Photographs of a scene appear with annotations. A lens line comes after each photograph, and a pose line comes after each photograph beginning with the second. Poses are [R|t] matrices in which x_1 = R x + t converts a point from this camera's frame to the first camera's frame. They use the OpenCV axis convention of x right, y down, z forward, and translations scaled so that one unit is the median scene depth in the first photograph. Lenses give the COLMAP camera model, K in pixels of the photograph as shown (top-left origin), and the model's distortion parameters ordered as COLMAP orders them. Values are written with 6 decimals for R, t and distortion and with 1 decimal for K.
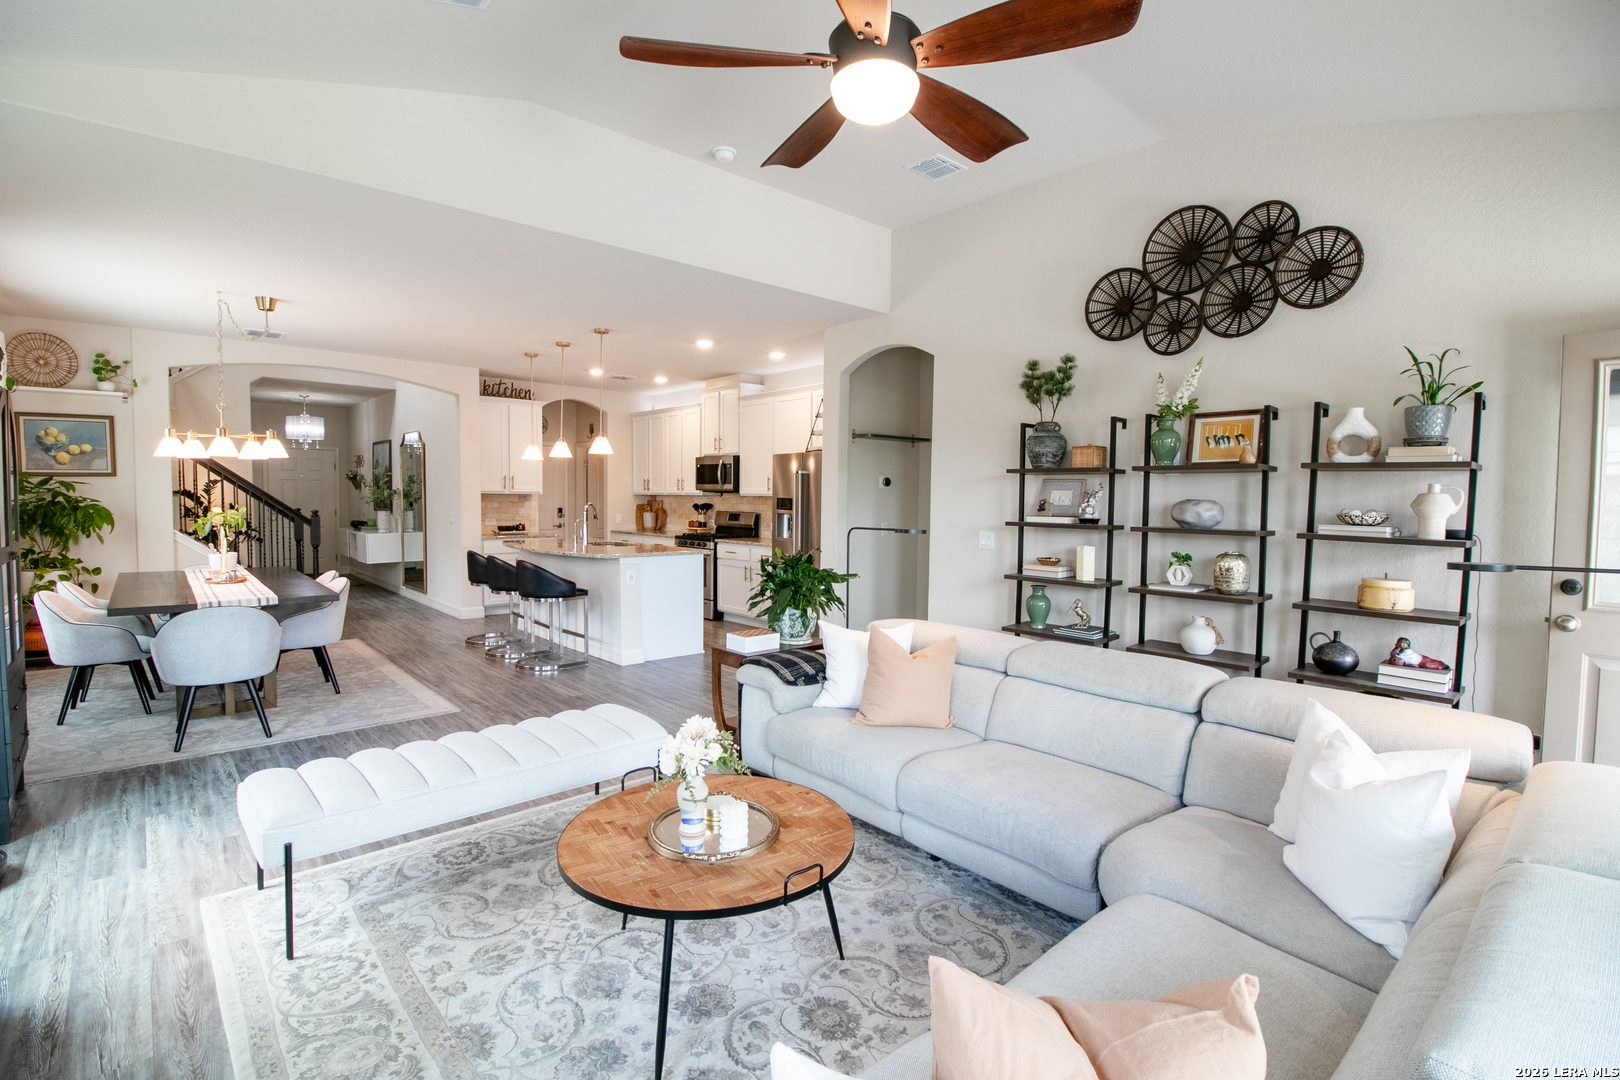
lens RADIAL K [[749.7, 0, 807.2], [0, 749.7, 528.6], [0, 0, 1]] dist [-0.003438, -0.010449]
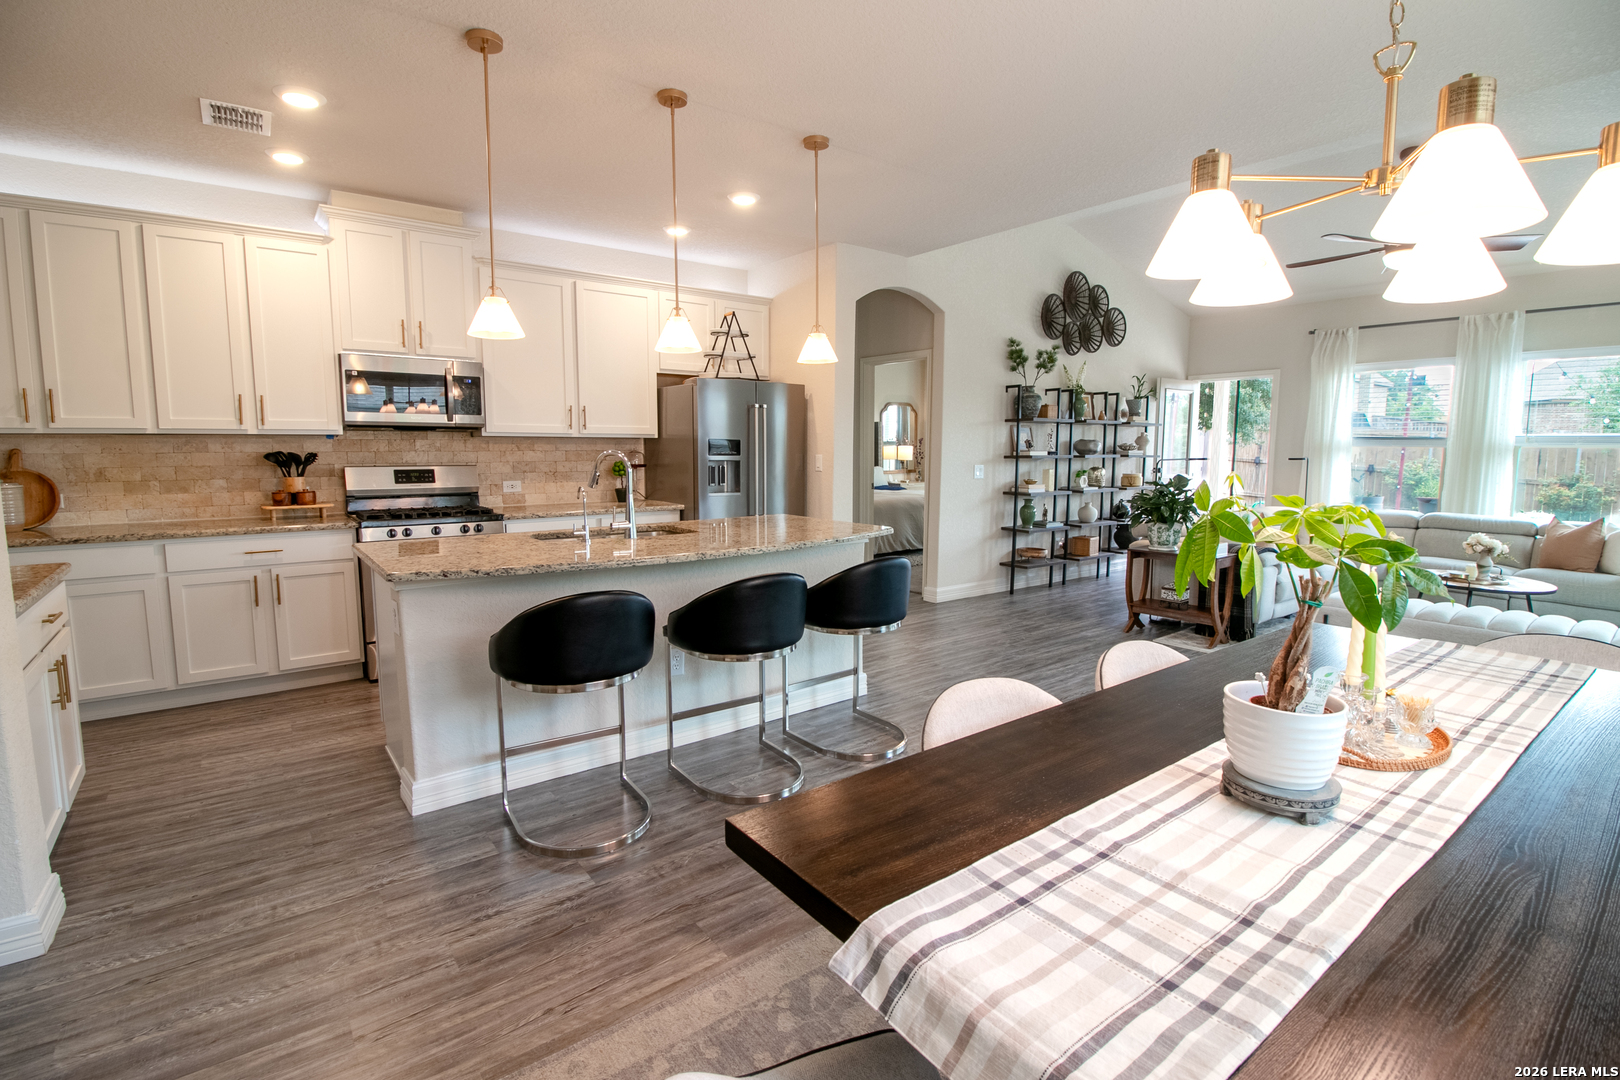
lens RADIAL K [[749.7, 0, 805.8], [0, 749.7, 531.6], [0, 0, 1]] dist [-0.003438, -0.010449]
pose [[0.080138, -0.122363, 0.989245, -0.608725], [0.042813, 0.991943, 0.119228, -0.027810], [-0.995864, 0.032798, 0.084731, 0.678894]]
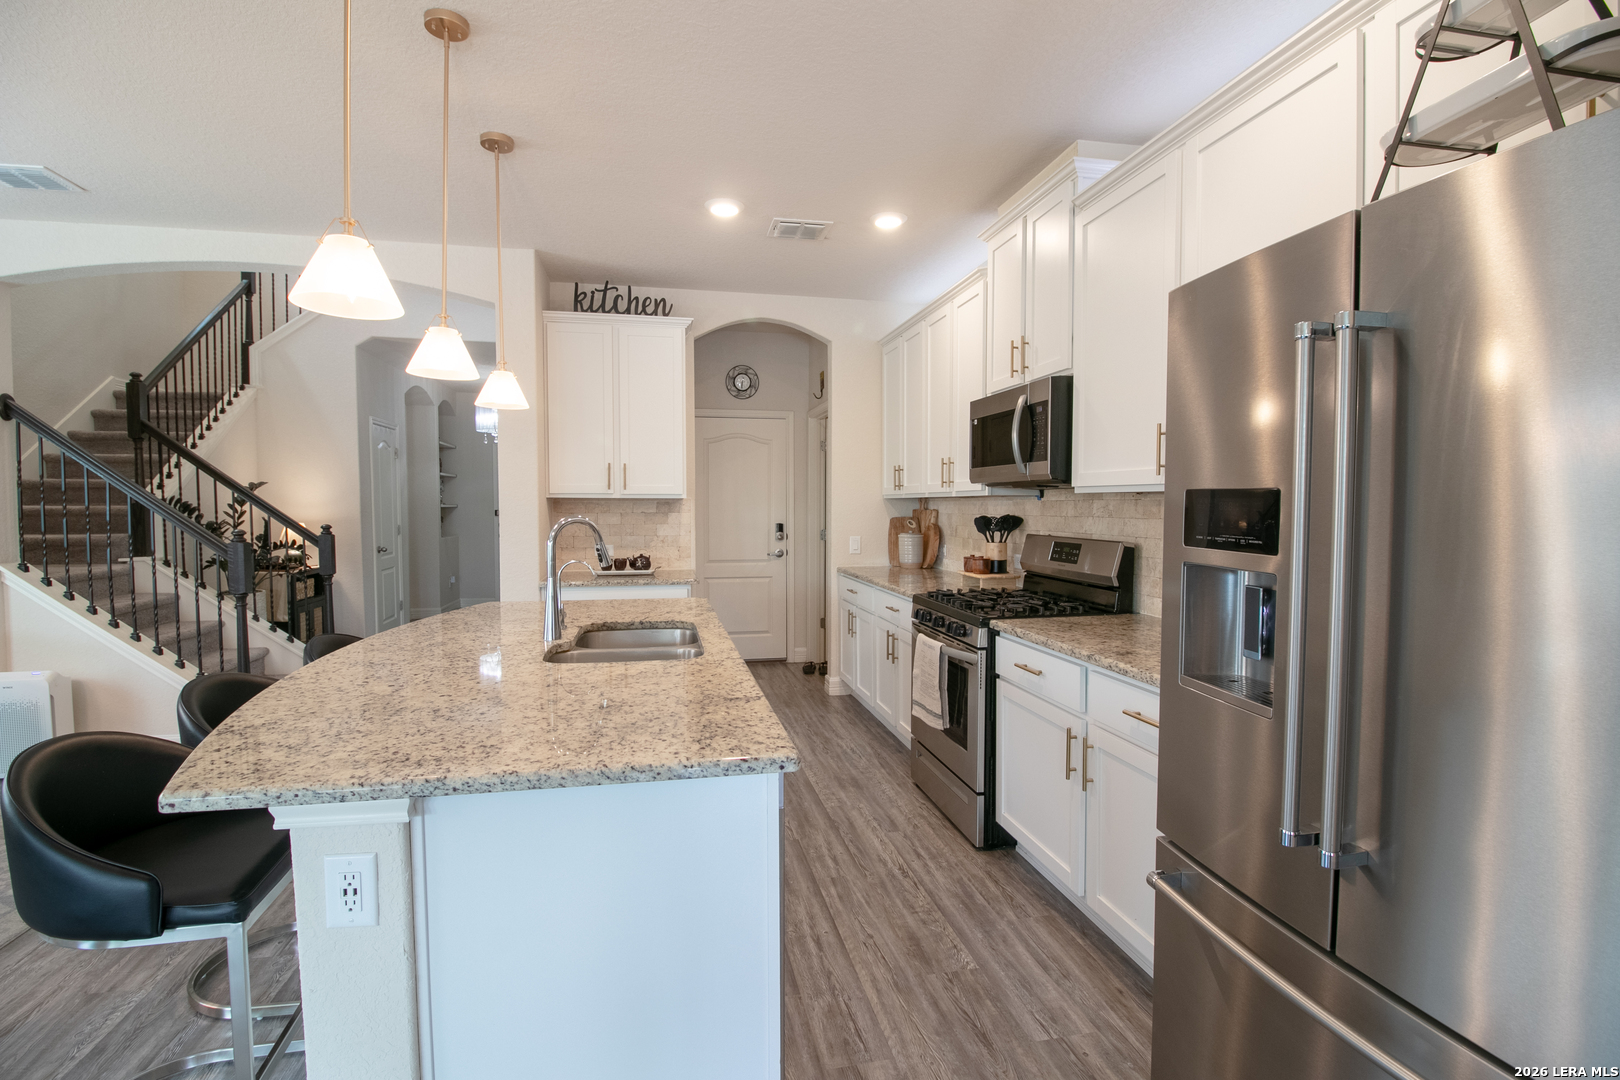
lens RADIAL K [[749.7, 0, 806.3], [0, 749.7, 538.0], [0, 0, 1]] dist [-0.003438, -0.010449]
pose [[0.864438, 0.012526, -0.502584, -0.021539], [-0.013406, 0.999908, 0.001863, -0.021324], [0.502561, 0.005127, 0.864527, 0.611692]]
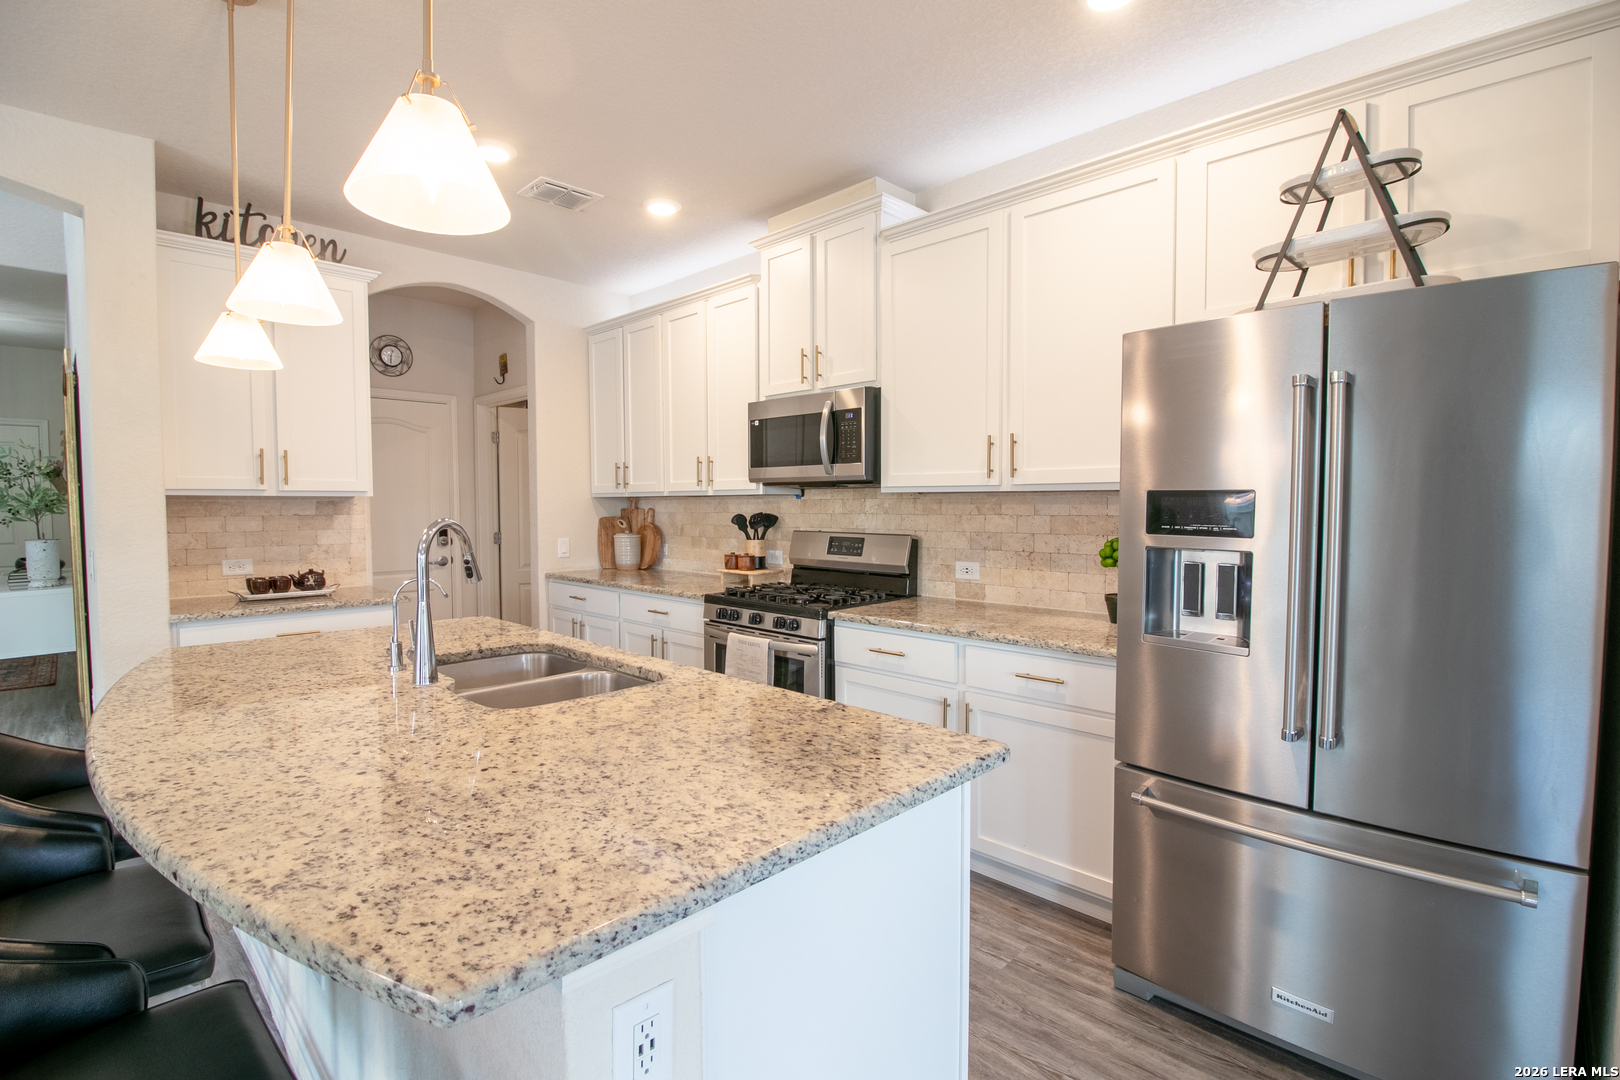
lens RADIAL K [[749.7, 0, 808.4], [0, 749.7, 538.2], [0, 0, 1]] dist [-0.003438, -0.010449]
pose [[0.997671, -0.015789, 0.066362, -0.145448], [0.015572, 0.999872, 0.003789, -0.021537], [-0.066413, -0.002747, 0.997788, 0.589713]]
